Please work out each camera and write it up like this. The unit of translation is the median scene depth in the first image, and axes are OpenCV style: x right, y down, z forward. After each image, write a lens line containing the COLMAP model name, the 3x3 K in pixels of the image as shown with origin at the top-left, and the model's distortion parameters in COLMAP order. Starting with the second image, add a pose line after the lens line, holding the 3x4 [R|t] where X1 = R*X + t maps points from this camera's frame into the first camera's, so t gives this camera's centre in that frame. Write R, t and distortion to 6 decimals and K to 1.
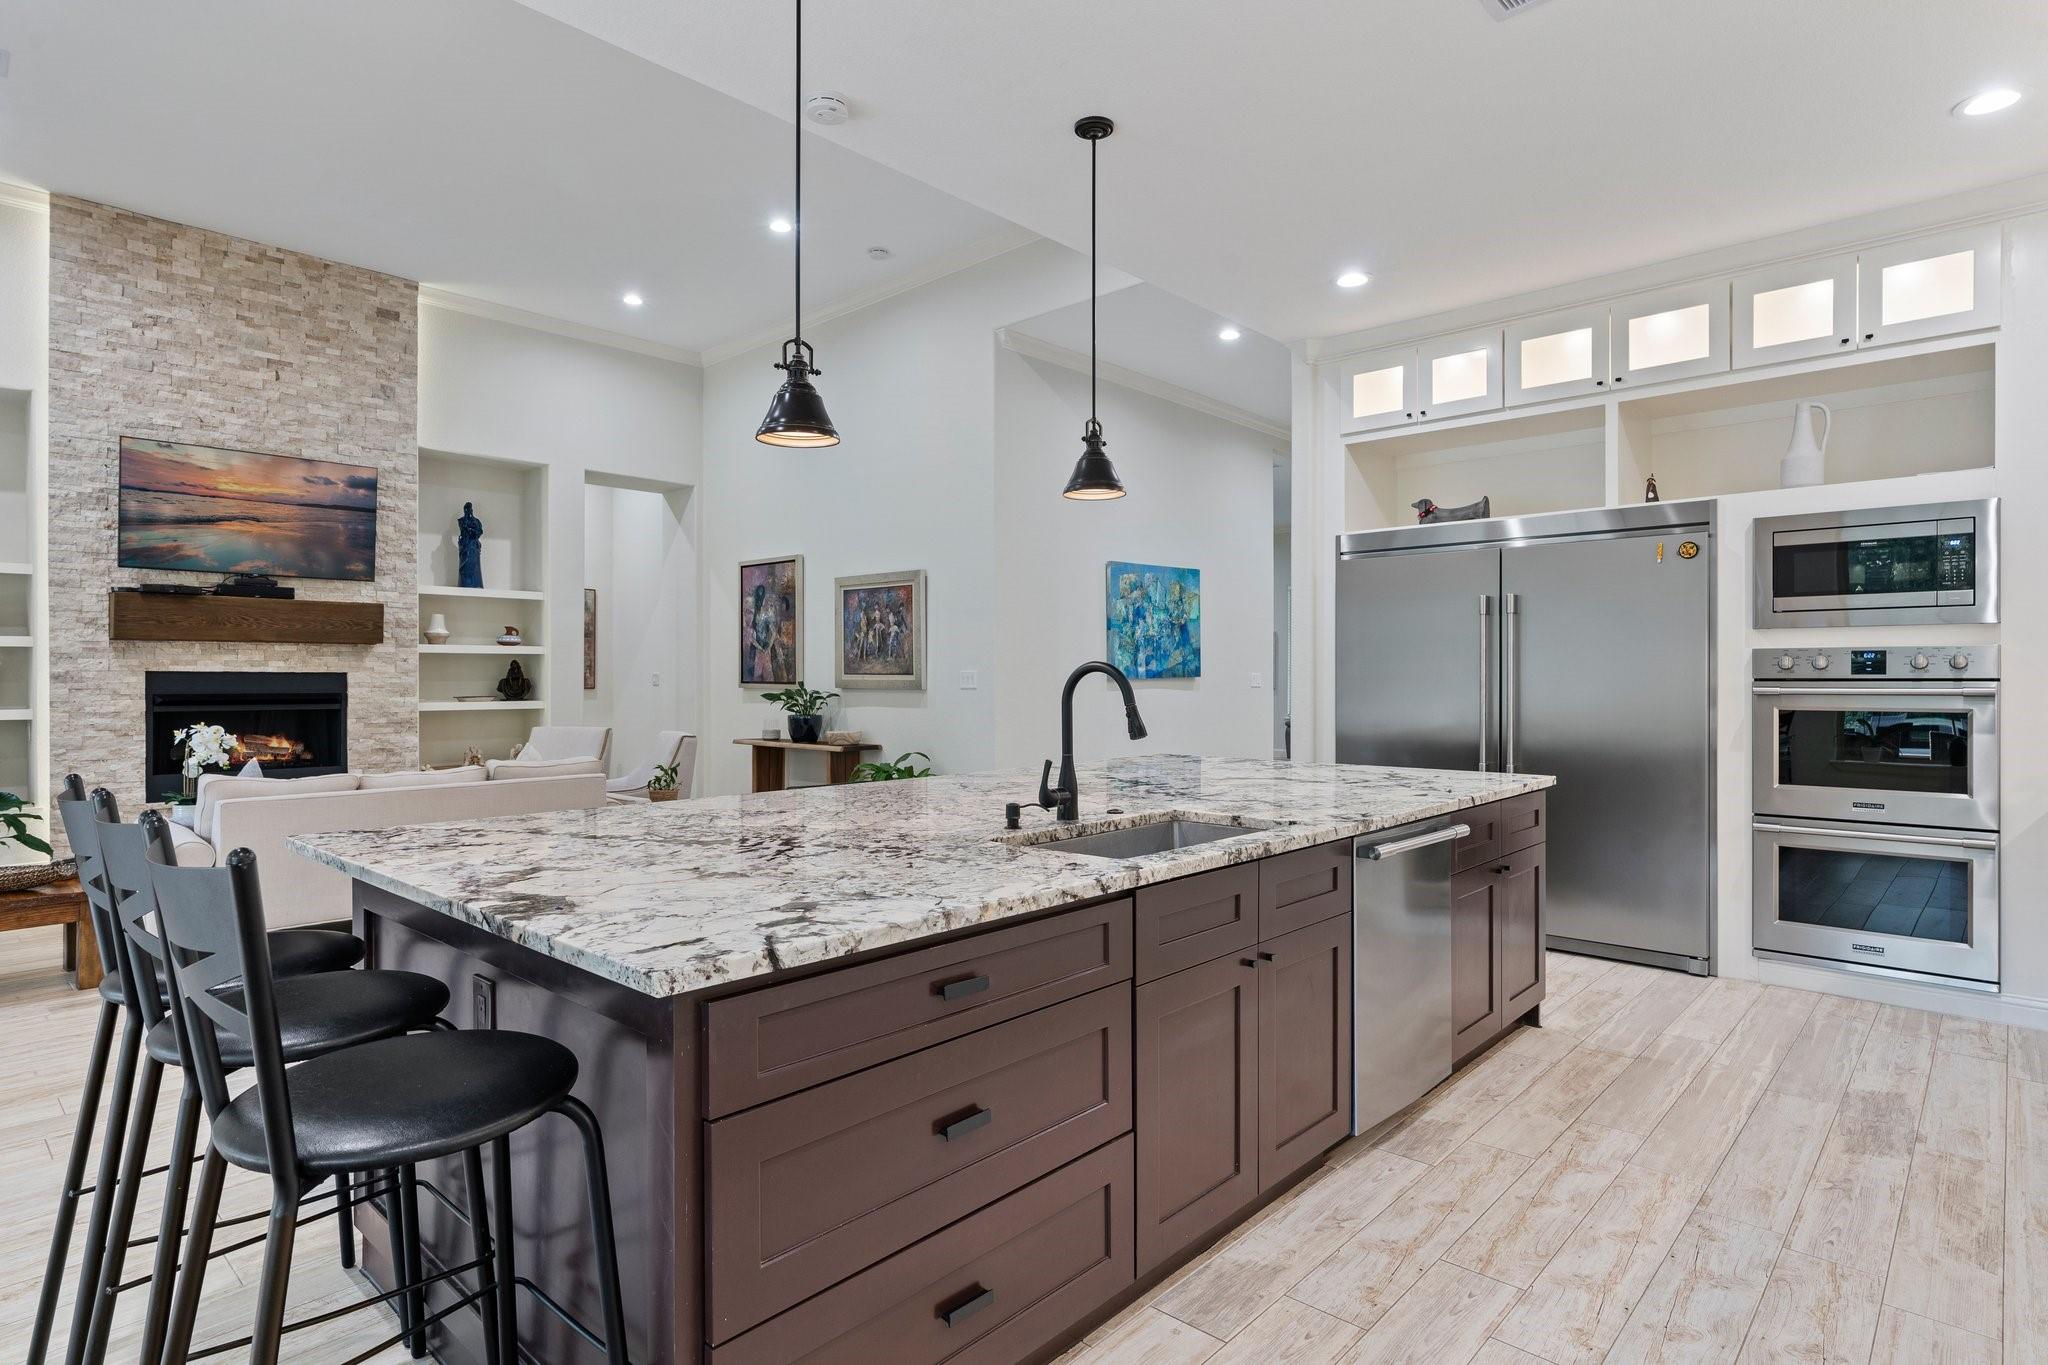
lens RADIAL K [[1072.9, 0, 1029.6], [0, 1072.9, 675.6], [0, 0, 1]] dist [-0.006884, 0.001425]
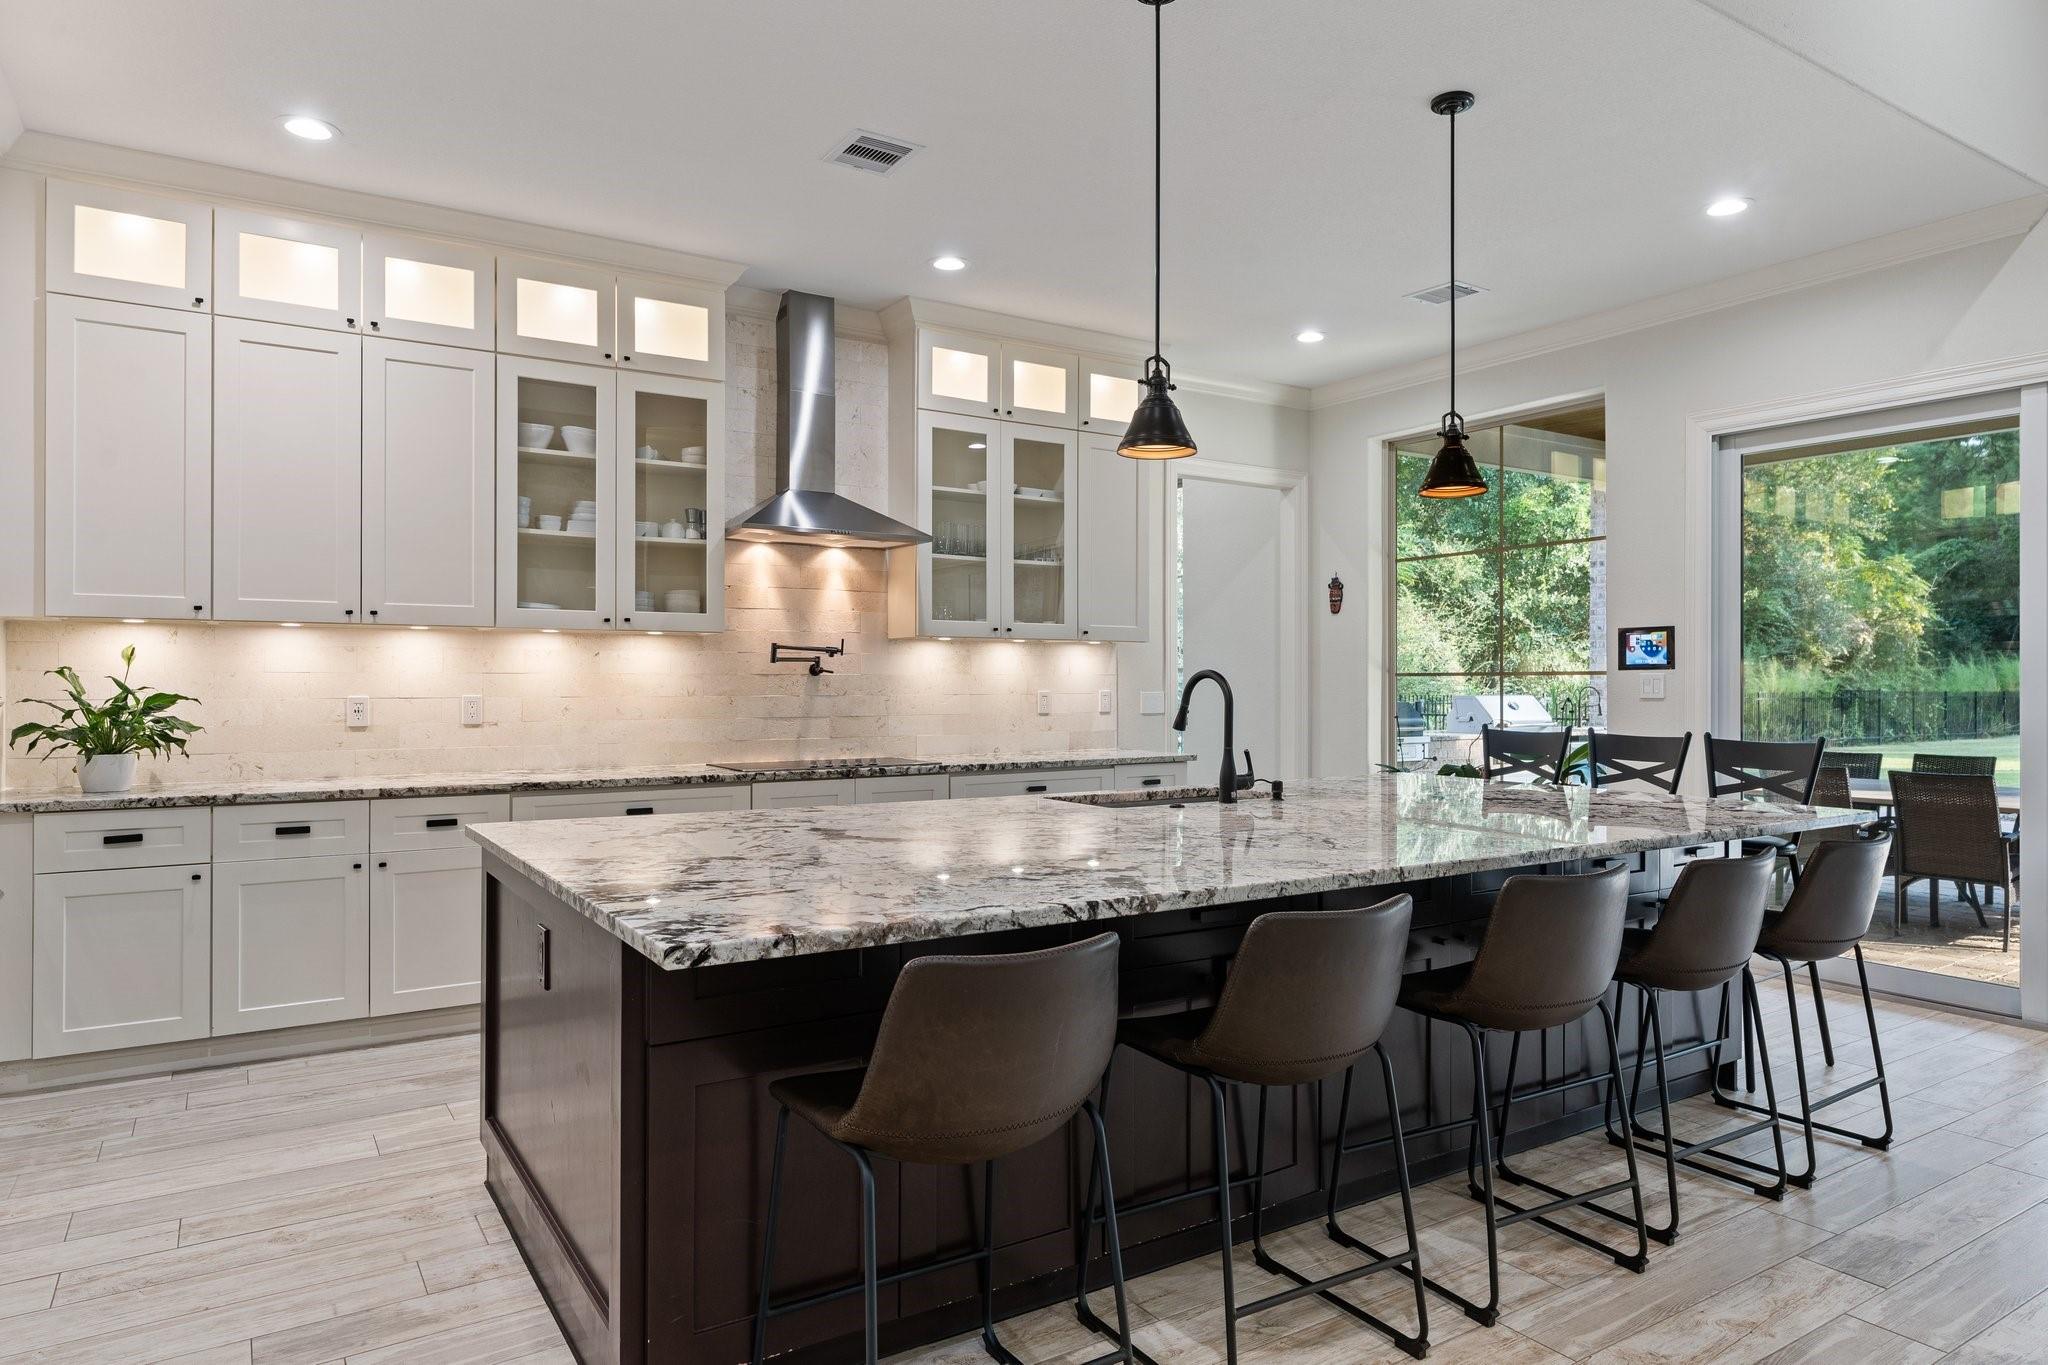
lens RADIAL K [[1240.8, 0, 1040.0], [0, 1240.8, 671.3], [0, 0, 1]] dist [-0.002606, 0.003503]
pose [[-0.969157, 0.002610, 0.246432, -0.039071], [0.000425, 0.999960, -0.008922, 0.000638], [-0.246445, -0.008542, -0.969119, 0.885271]]
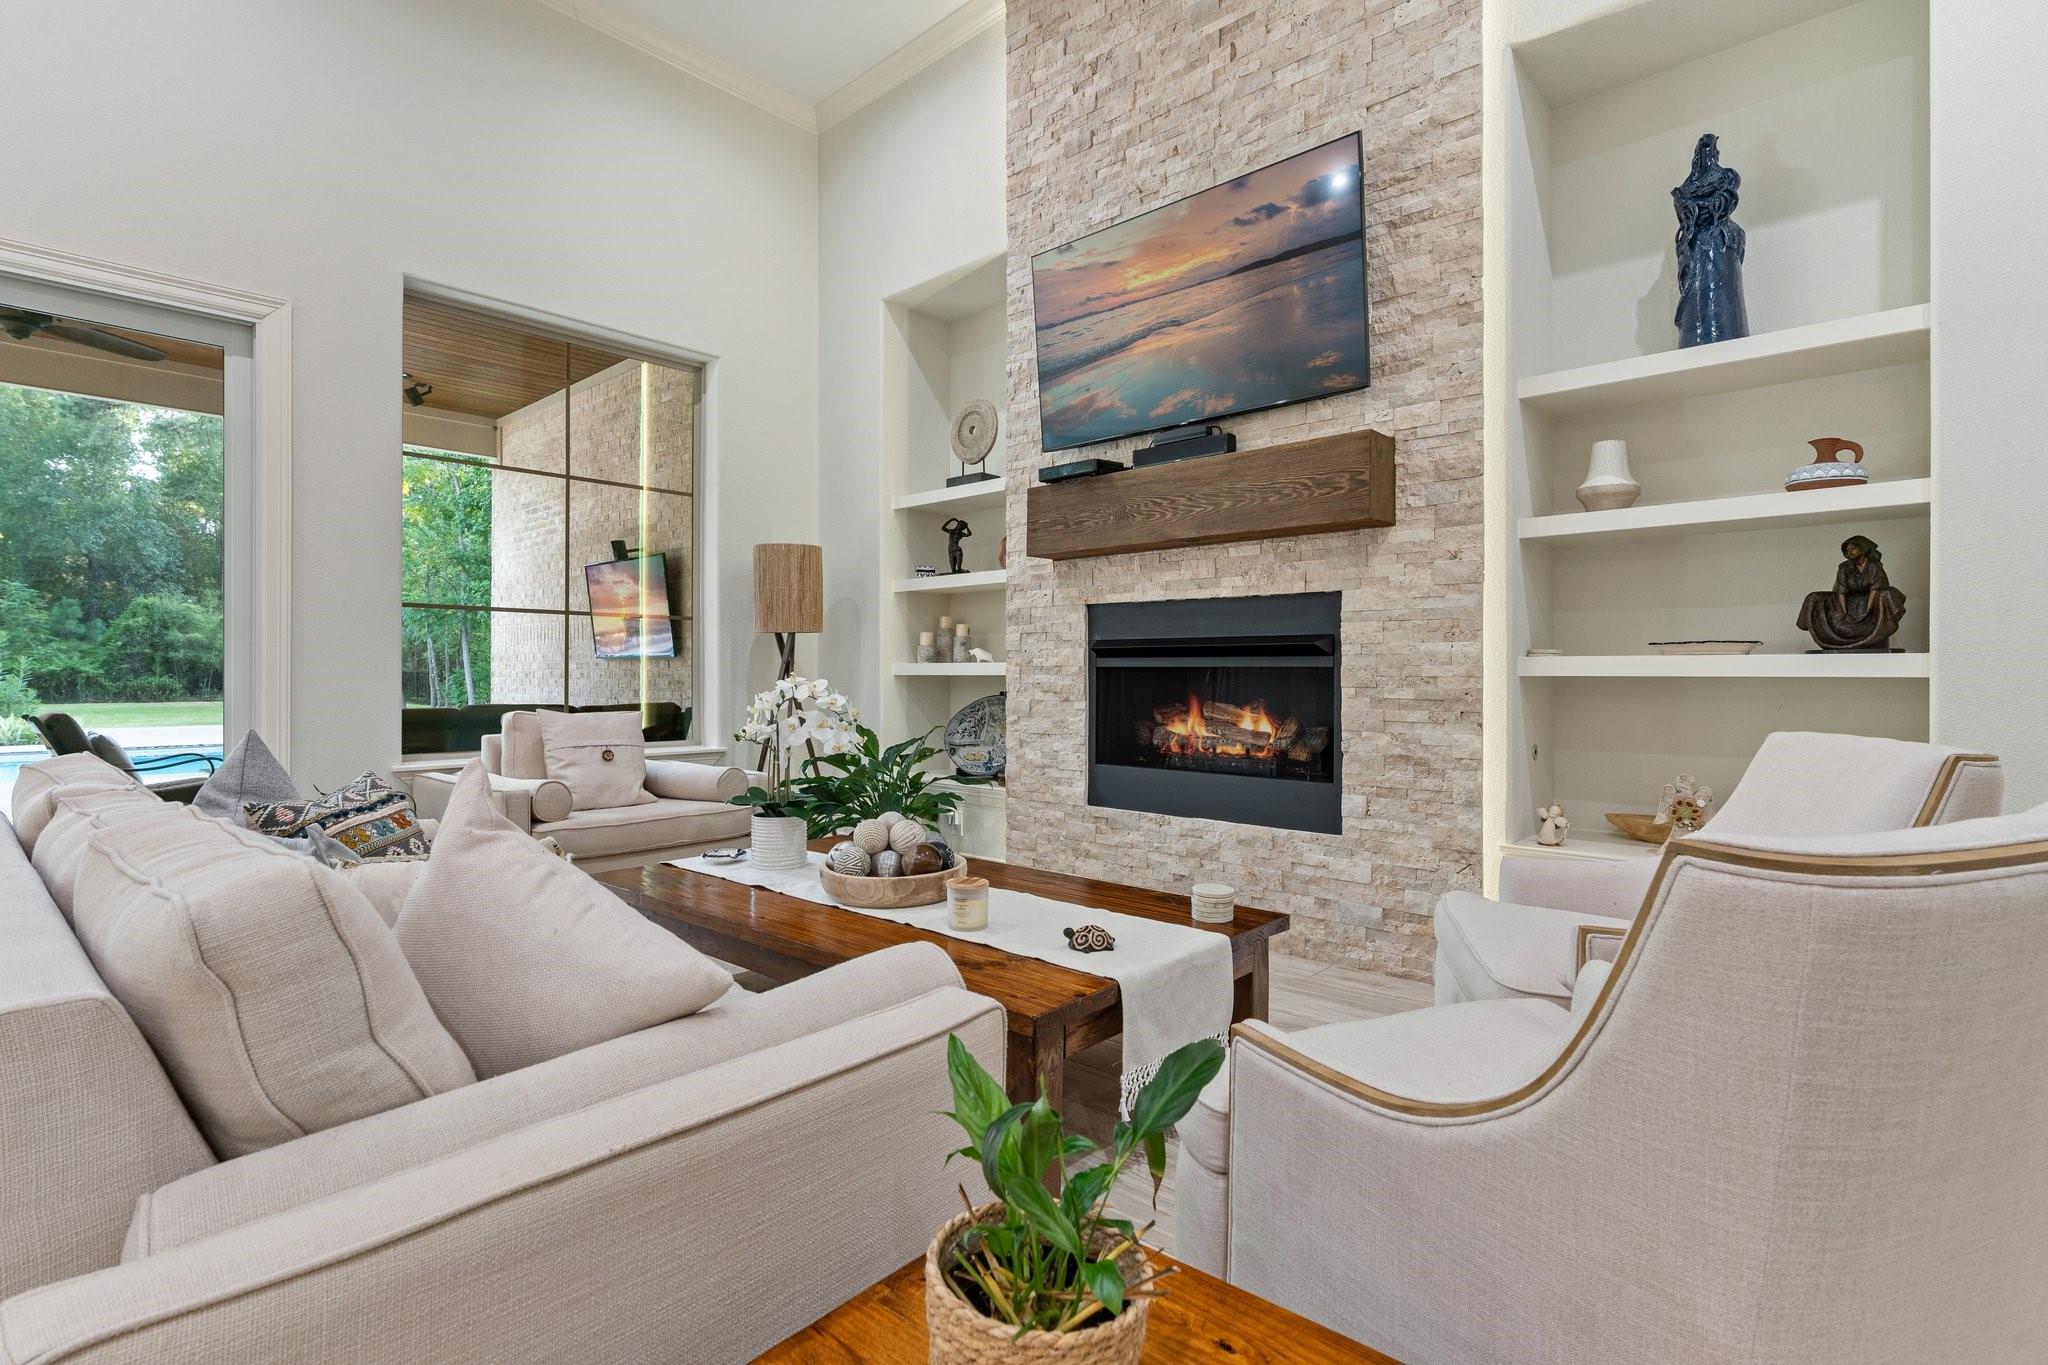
lens RADIAL K [[983.1, 0, 1023.3], [0, 983.1, 672.9], [0, 0, 1]] dist [-0.002018, 0.002168]
pose [[0.001388, -0.000452, -0.999999, -0.205484], [-0.000277, 1.000000, -0.000453, 0.035615], [0.999999, 0.000277, 0.001388, 0.894611]]
